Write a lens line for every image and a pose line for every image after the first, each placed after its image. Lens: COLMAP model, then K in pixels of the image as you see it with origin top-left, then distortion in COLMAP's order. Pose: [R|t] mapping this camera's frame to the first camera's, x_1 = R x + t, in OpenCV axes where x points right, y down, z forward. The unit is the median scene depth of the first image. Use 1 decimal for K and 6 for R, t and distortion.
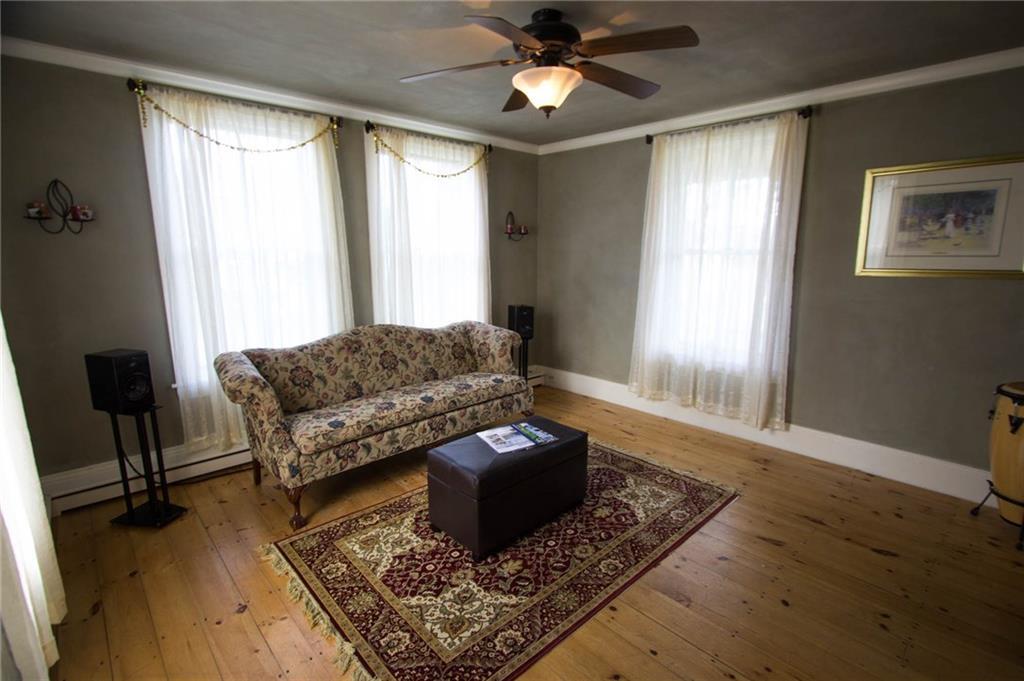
lens RADIAL K [[475.5, 0, 521.1], [0, 475.5, 343.1], [0, 0, 1]] dist [-0.018676, 0.000515]
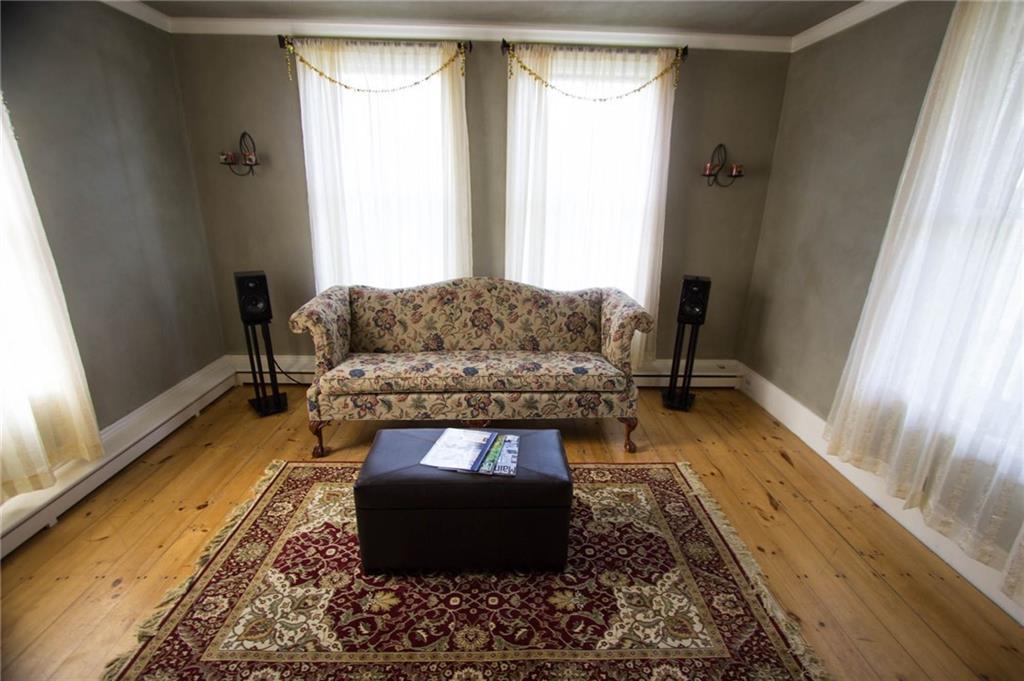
lens RADIAL K [[475.5, 0, 521.1], [0, 475.5, 343.1], [0, 0, 1]] dist [-0.018676, 0.000515]
pose [[0.748296, 0.214994, -0.627560, 0.389052], [-0.146583, 0.976229, 0.159659, -0.080279], [0.646968, -0.027482, 0.762022, 0.383326]]
